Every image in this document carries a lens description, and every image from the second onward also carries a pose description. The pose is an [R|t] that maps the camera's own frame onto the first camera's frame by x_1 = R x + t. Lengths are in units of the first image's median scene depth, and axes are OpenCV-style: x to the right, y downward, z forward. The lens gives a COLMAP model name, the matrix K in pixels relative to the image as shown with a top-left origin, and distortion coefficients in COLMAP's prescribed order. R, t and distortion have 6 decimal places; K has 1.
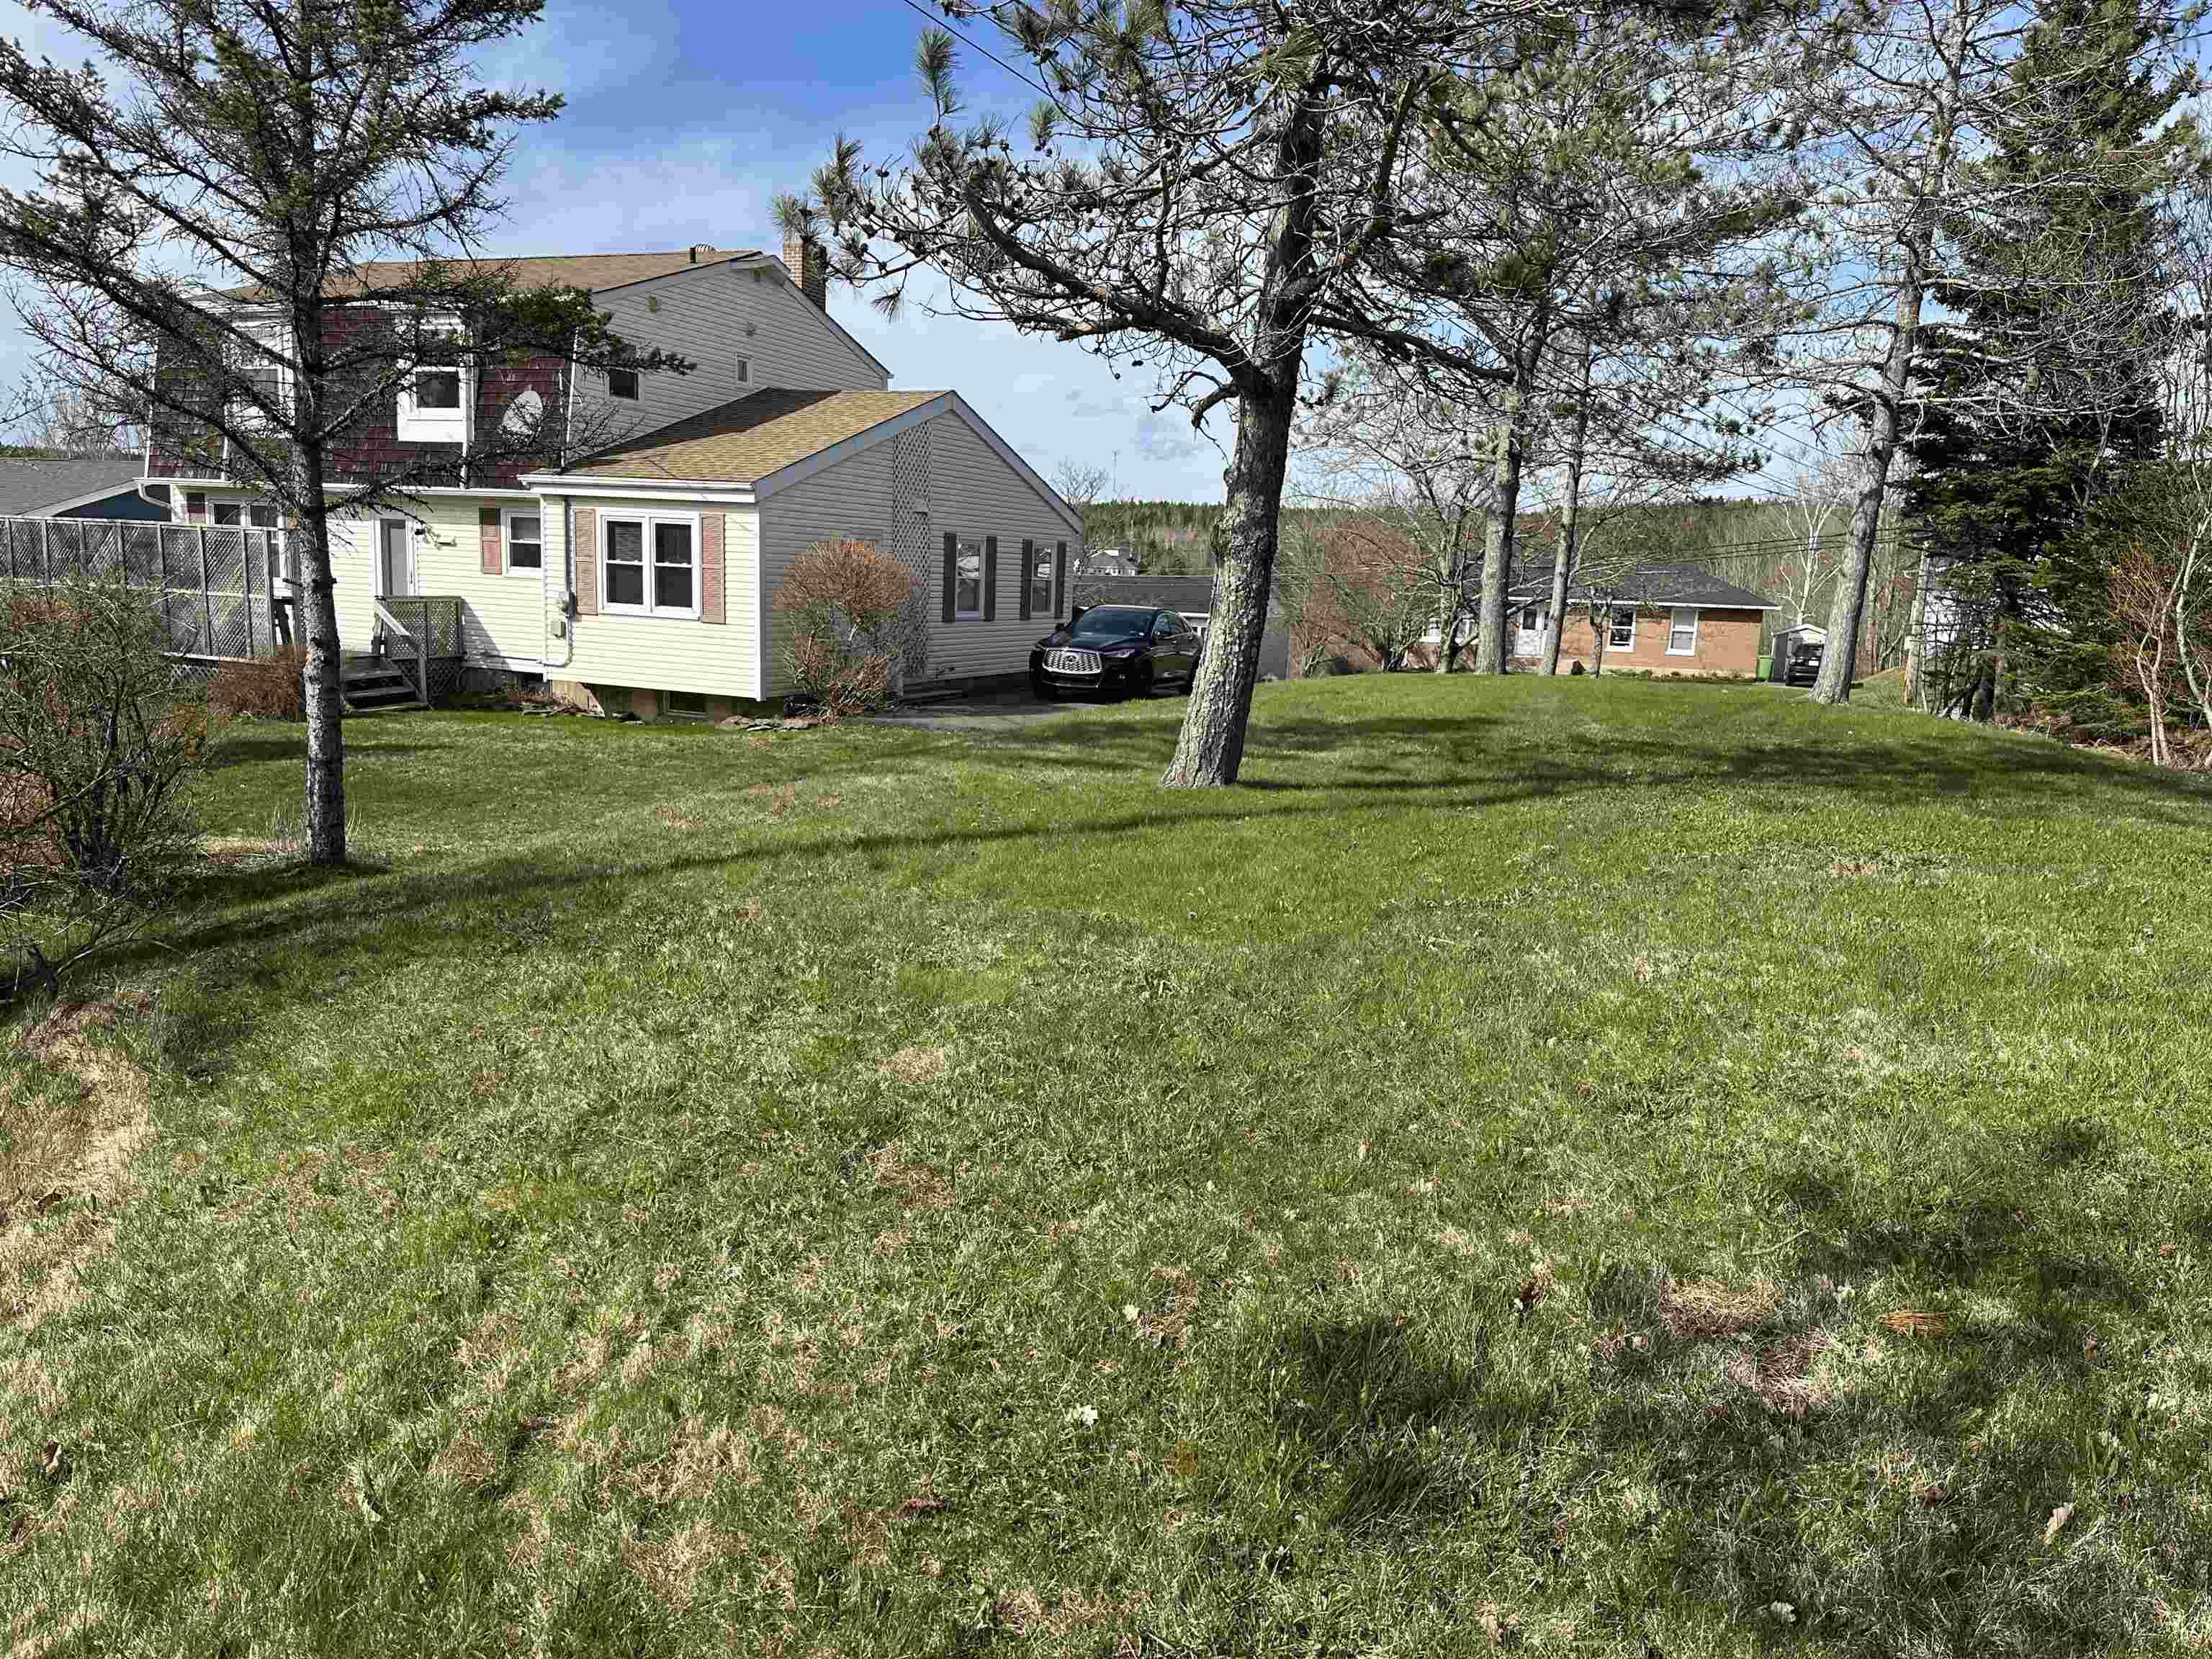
lens RADIAL K [[1556.9, 0, 1117.0], [0, 1556.9, 844.2], [0, 0, 1]] dist [0.101762, -0.113256]
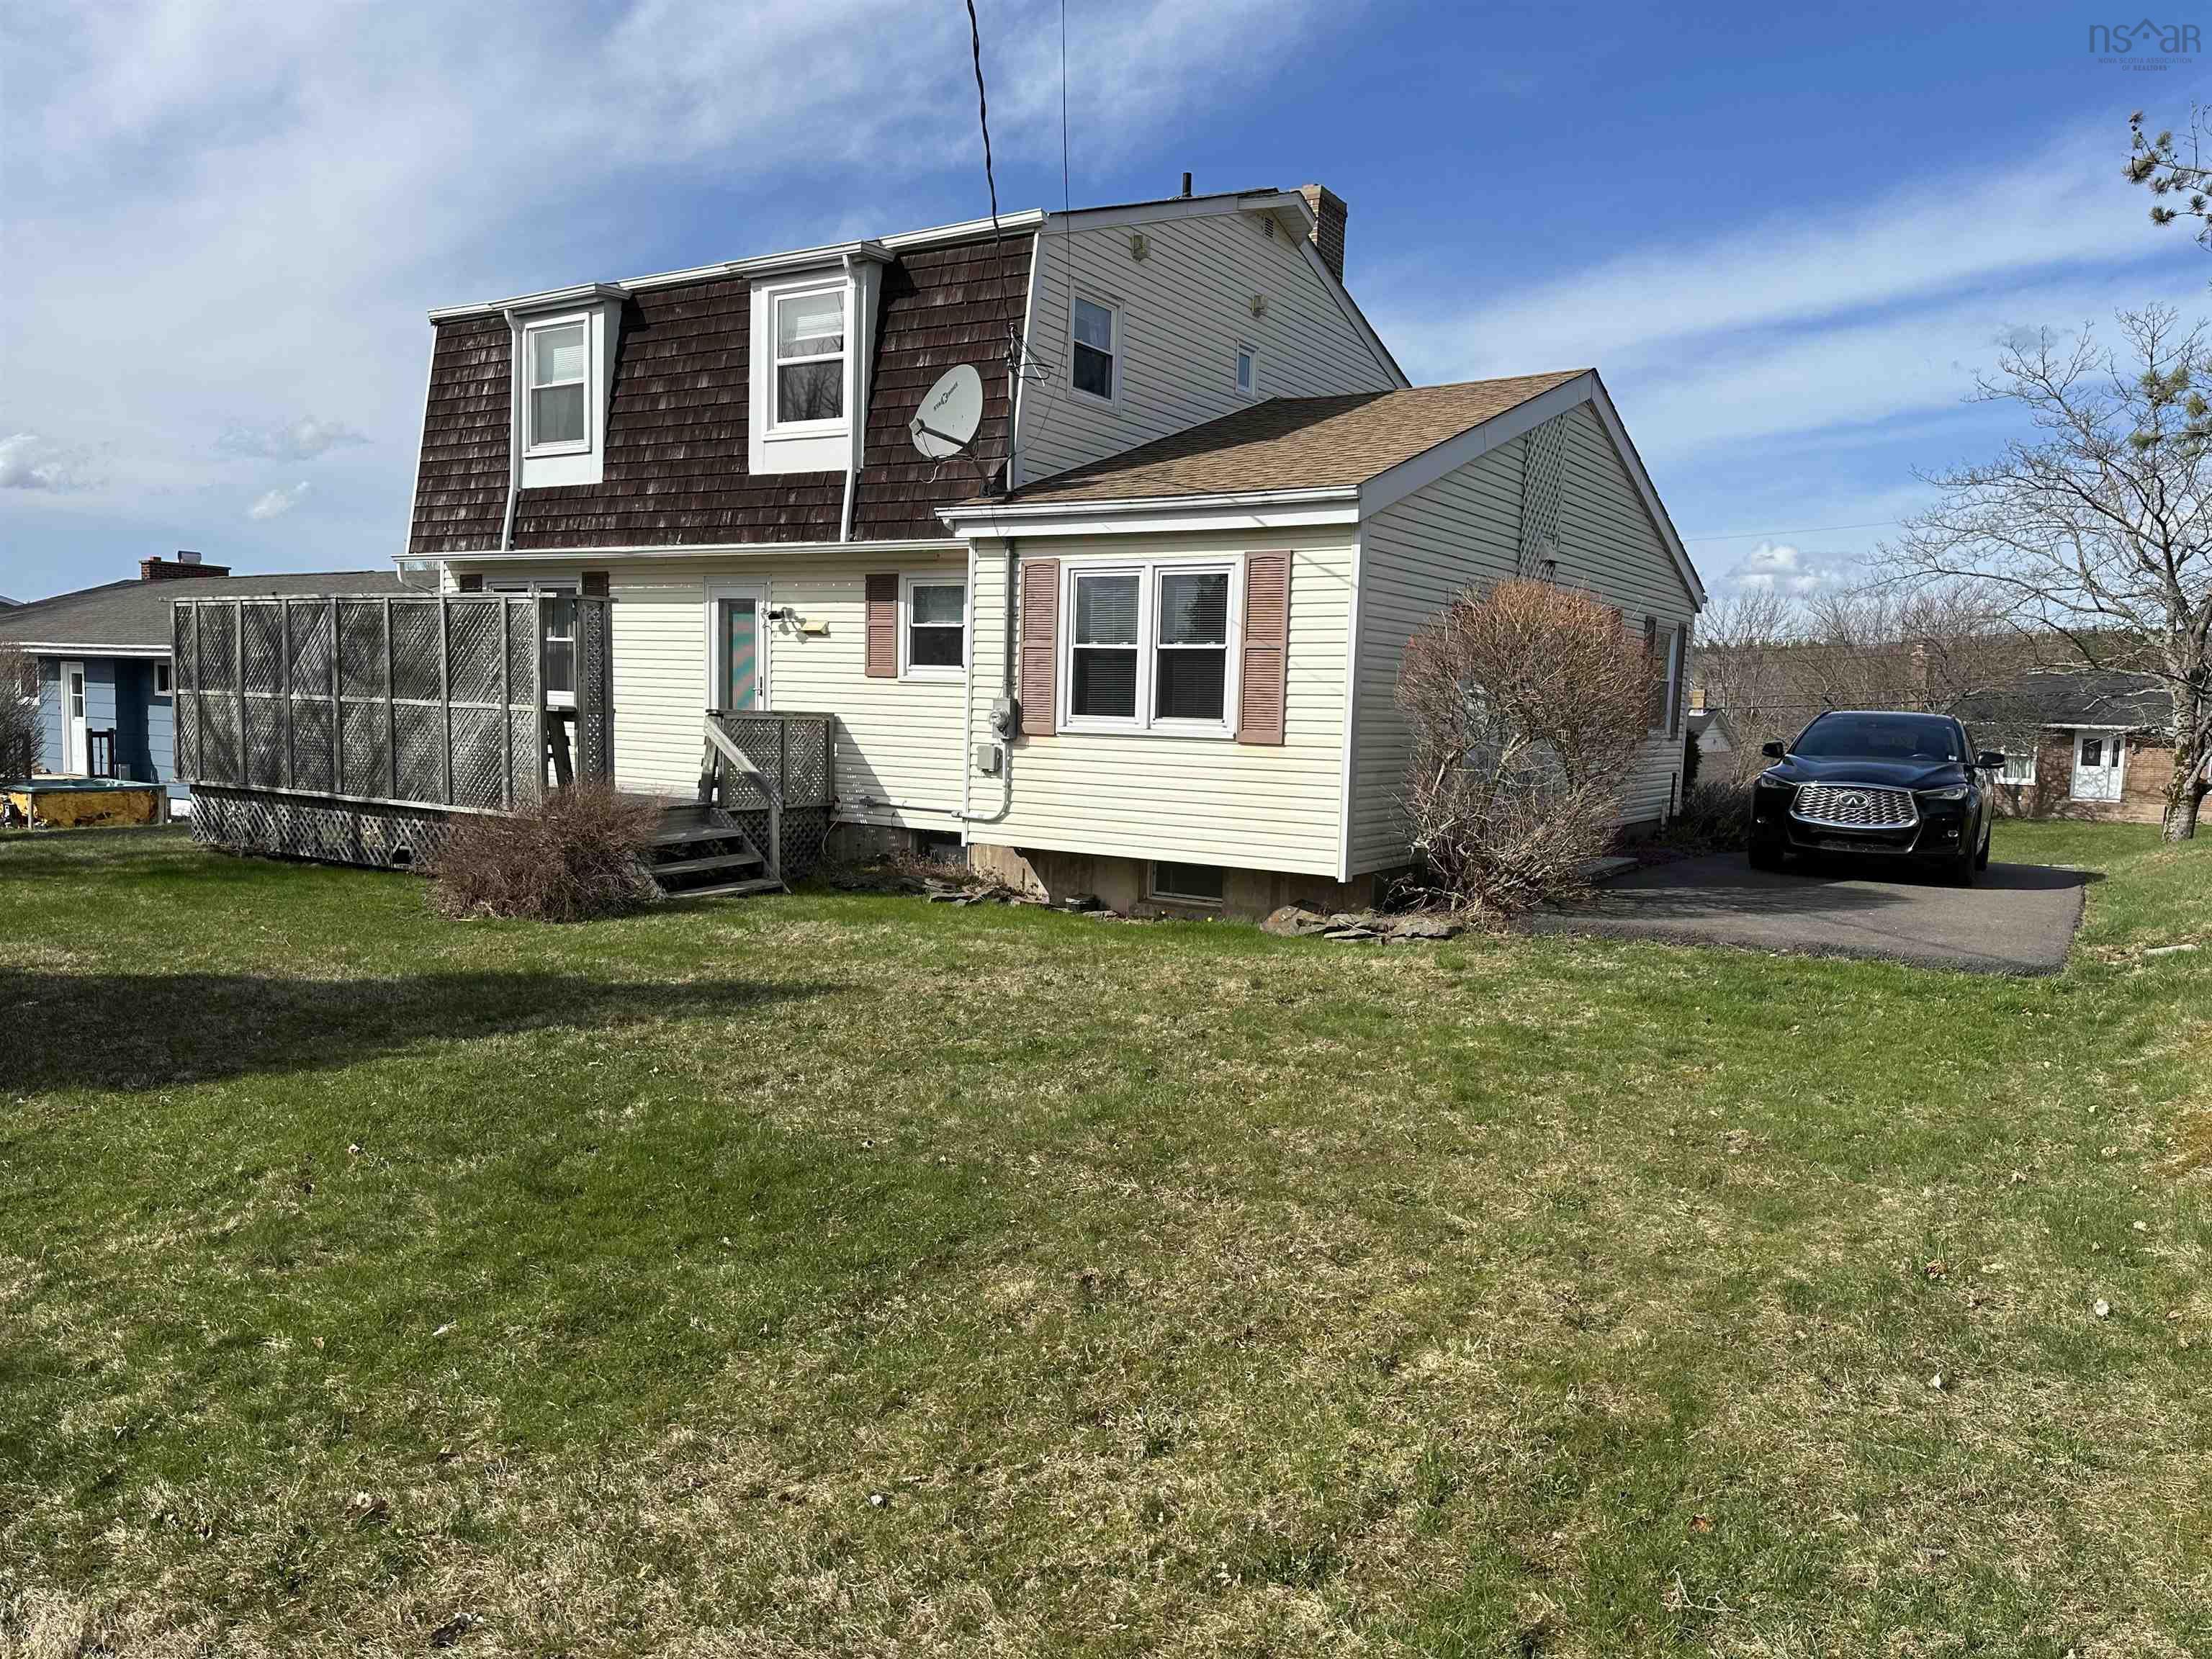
lens RADIAL K [[1533.9, 0, 1138.5], [0, 1533.9, 859.3], [0, 0, 1]] dist [0.225970, -0.400345]
pose [[0.986462, 0.005226, -0.163907, -0.201758], [-0.018628, 0.996594, -0.080336, -0.052389], [0.162929, 0.082301, 0.983199, 0.433182]]
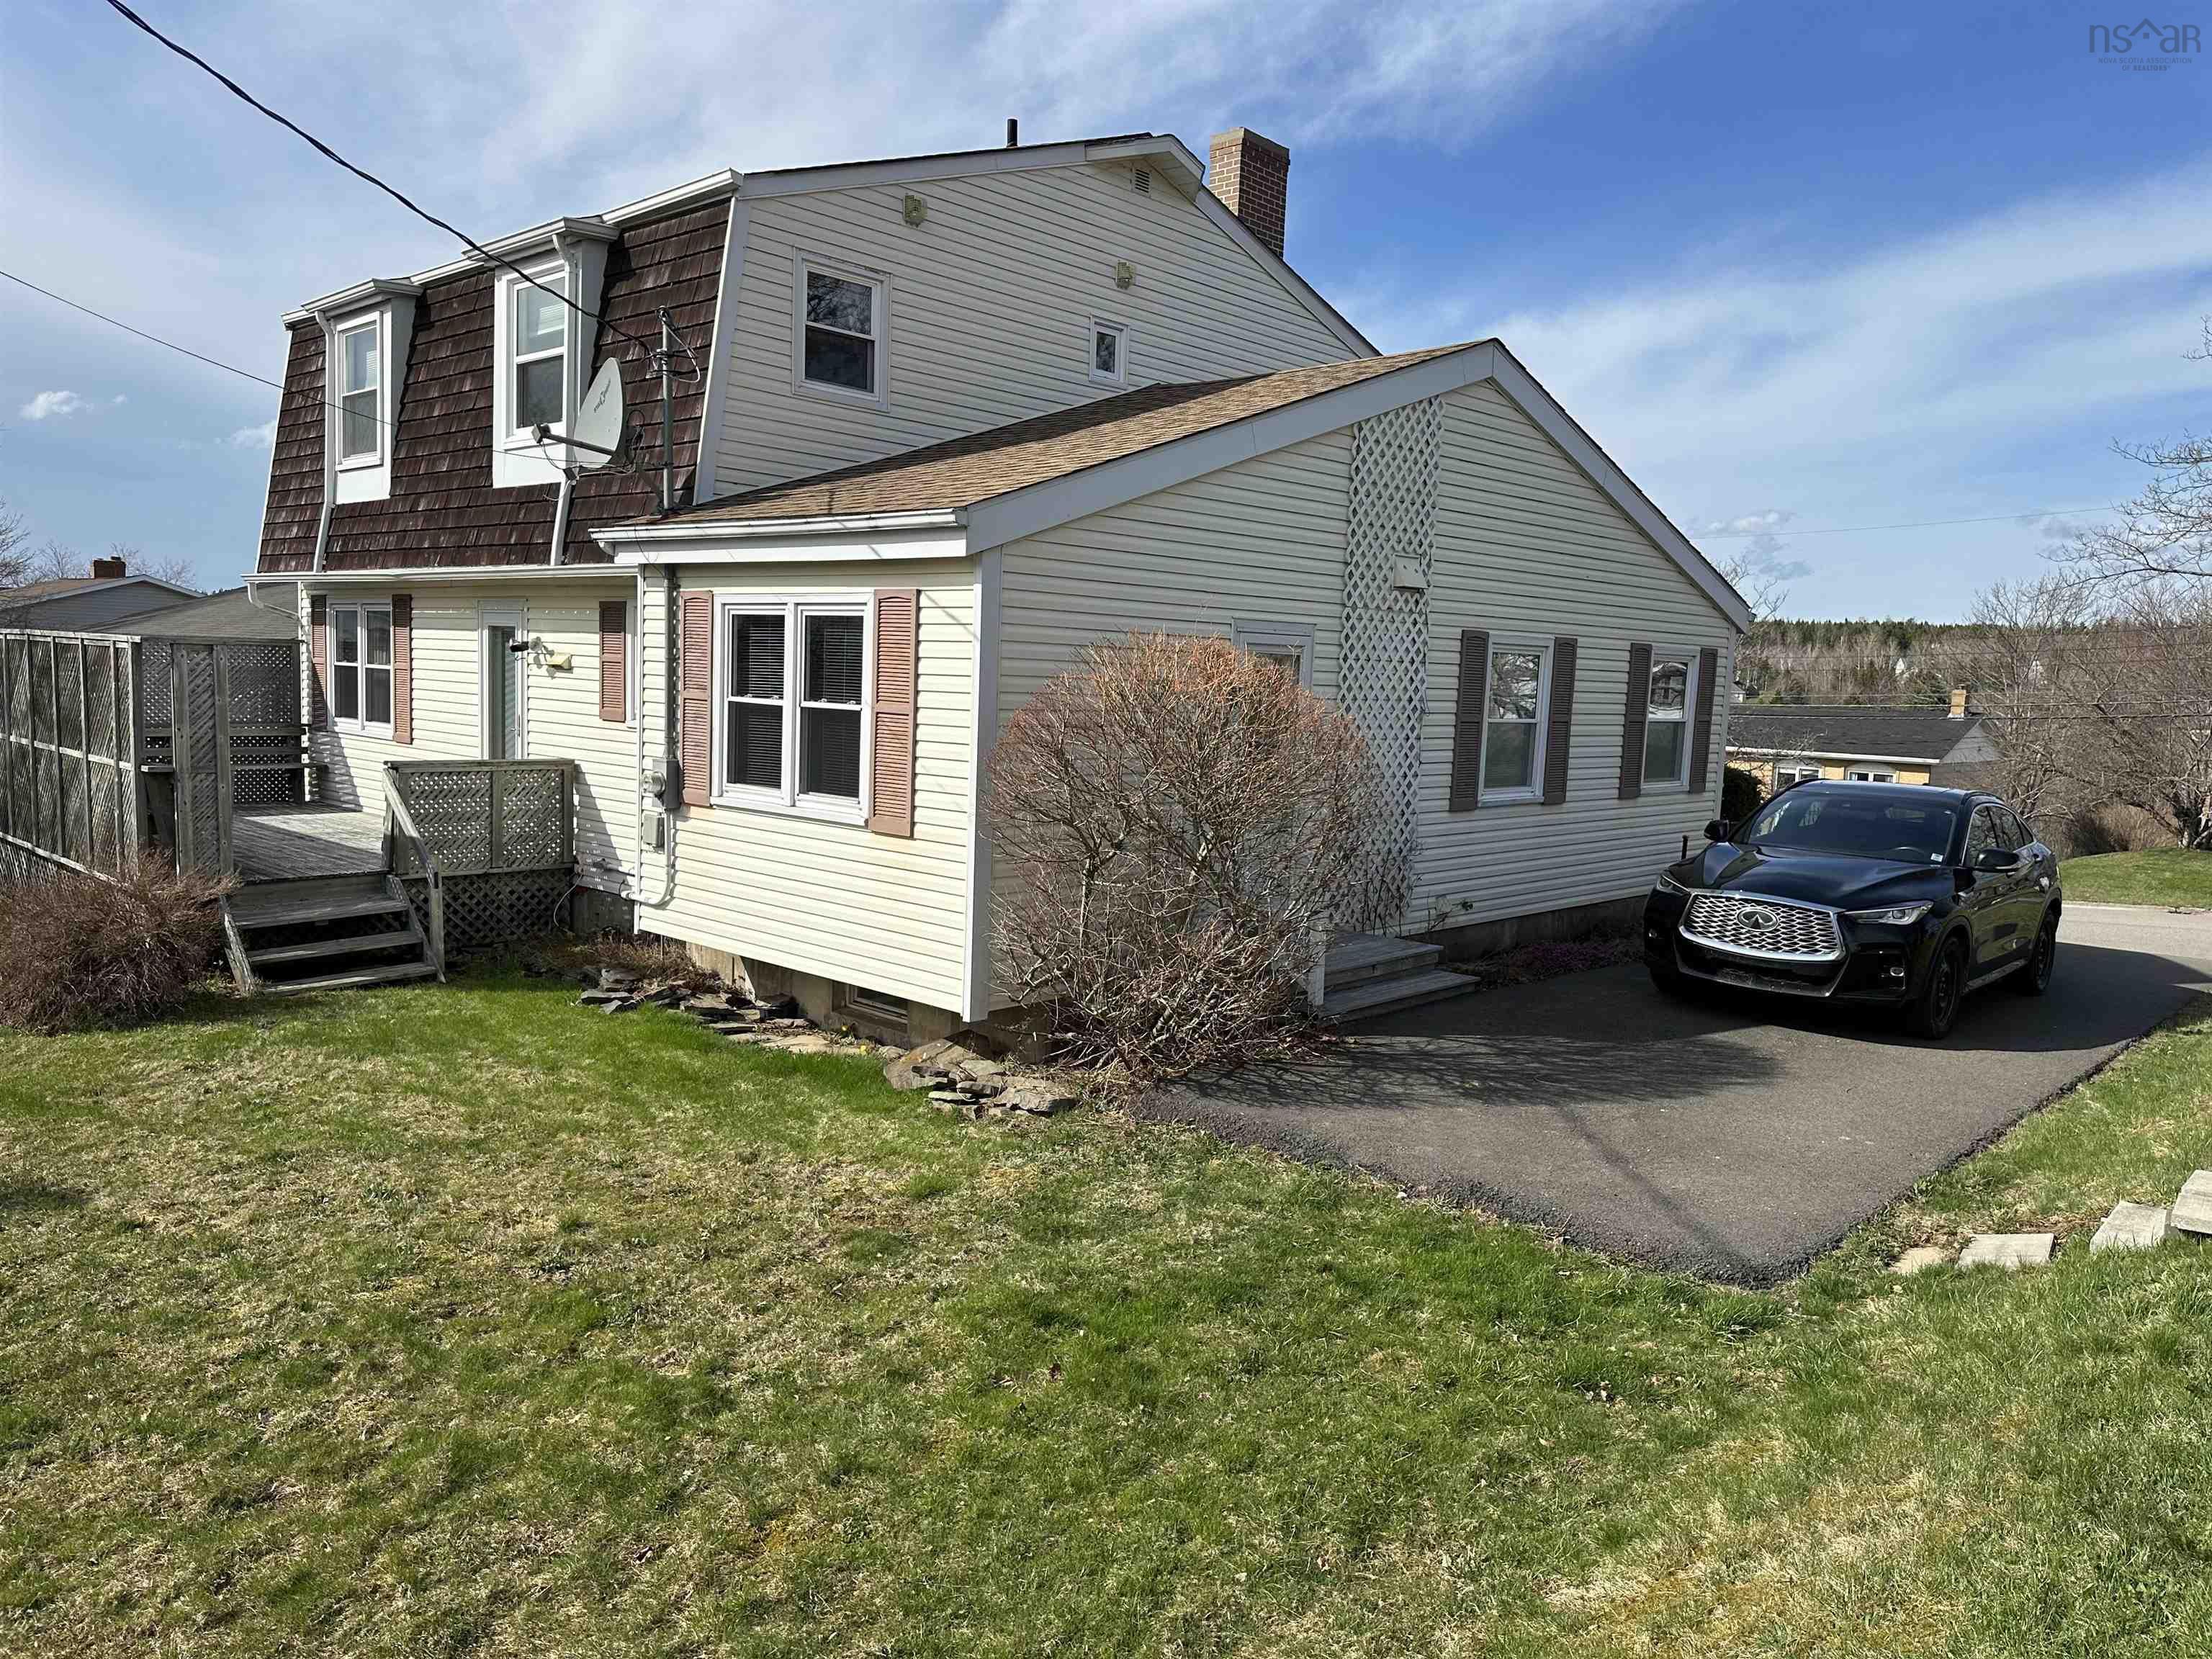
lens RADIAL K [[1556.9, 0, 1117.0], [0, 1556.9, 844.2], [0, 0, 1]] dist [0.101762, -0.113256]
pose [[0.936824, 0.033156, -0.348226, -0.045127], [-0.060604, 0.995828, -0.068225, -0.108335], [0.344511, 0.085019, 0.934925, 0.590258]]
